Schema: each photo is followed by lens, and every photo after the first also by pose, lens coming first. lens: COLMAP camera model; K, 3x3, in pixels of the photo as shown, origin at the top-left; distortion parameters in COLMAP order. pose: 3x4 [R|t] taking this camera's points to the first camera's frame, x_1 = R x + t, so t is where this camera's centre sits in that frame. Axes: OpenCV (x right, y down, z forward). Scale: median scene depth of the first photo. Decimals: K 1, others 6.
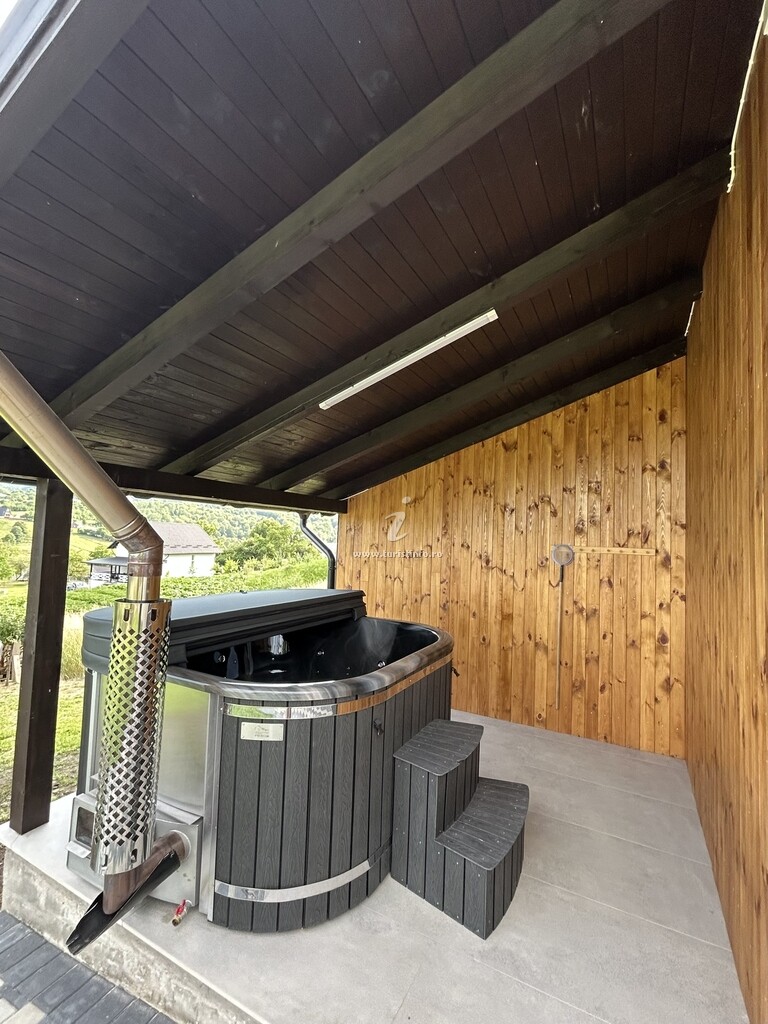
lens RADIAL K [[459.5, 0, 388.2], [0, 459.5, 514.0], [0, 0, 1]] dist [-0.001636, 0.000052]
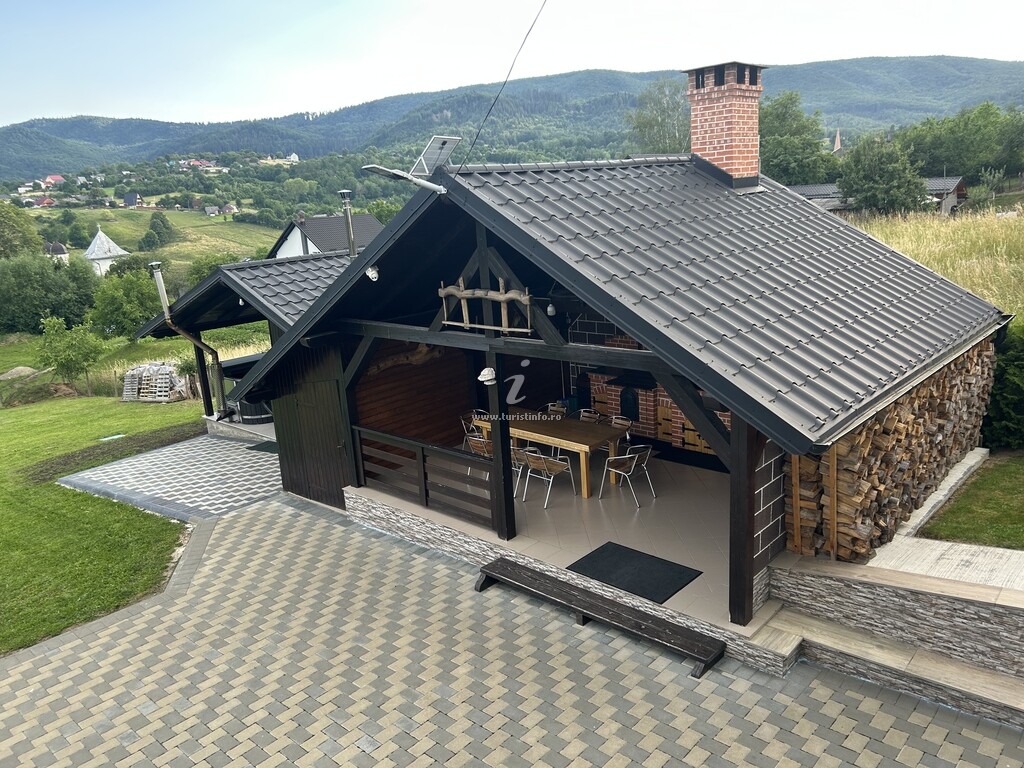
lens RADIAL K [[774.5, 0, 508.8], [0, 774.5, 381.0], [0, 0, 1]] dist [0.035355, -0.006607]
pose [[0.960573, -0.037814, -0.275444, 2.264963], [0.117684, 0.952879, 0.279593, -0.759777], [0.251892, -0.300985, 0.919760, -2.829021]]
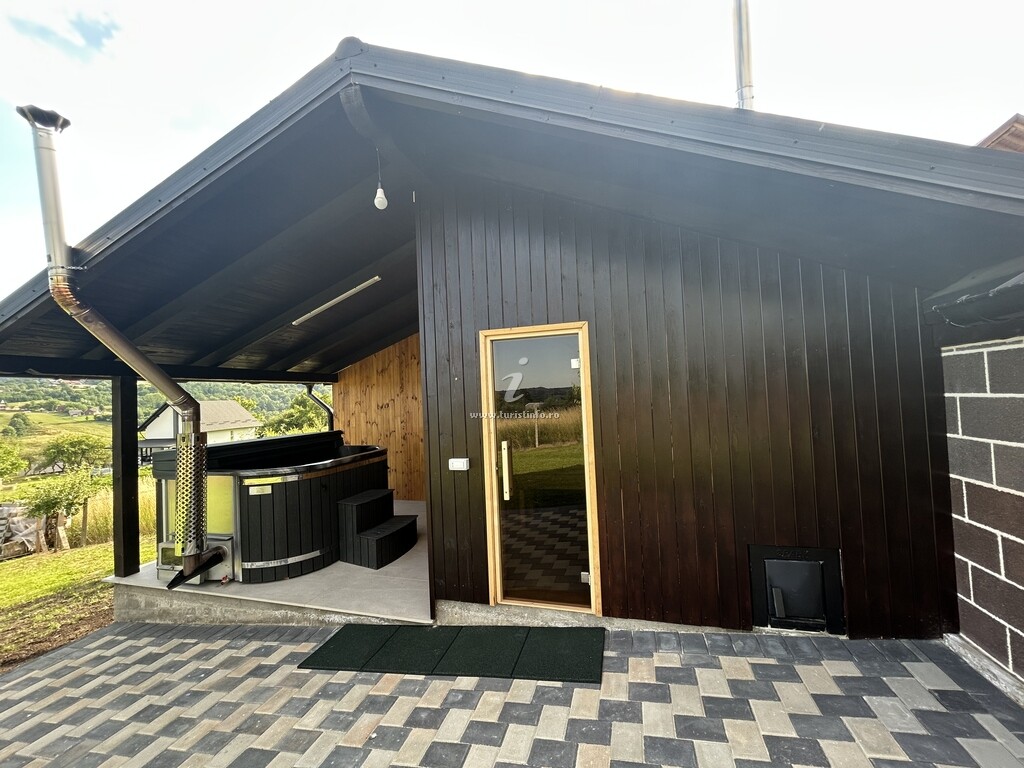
lens RADIAL K [[414.5, 0, 511.5], [0, 414.5, 386.3], [0, 0, 1]] dist [0.000773, -0.000325]
pose [[0.978397, -0.070307, 0.194413, 0.240534], [0.065091, 0.997330, 0.033097, 0.004325], [-0.196221, -0.019728, 0.980361, -0.504066]]
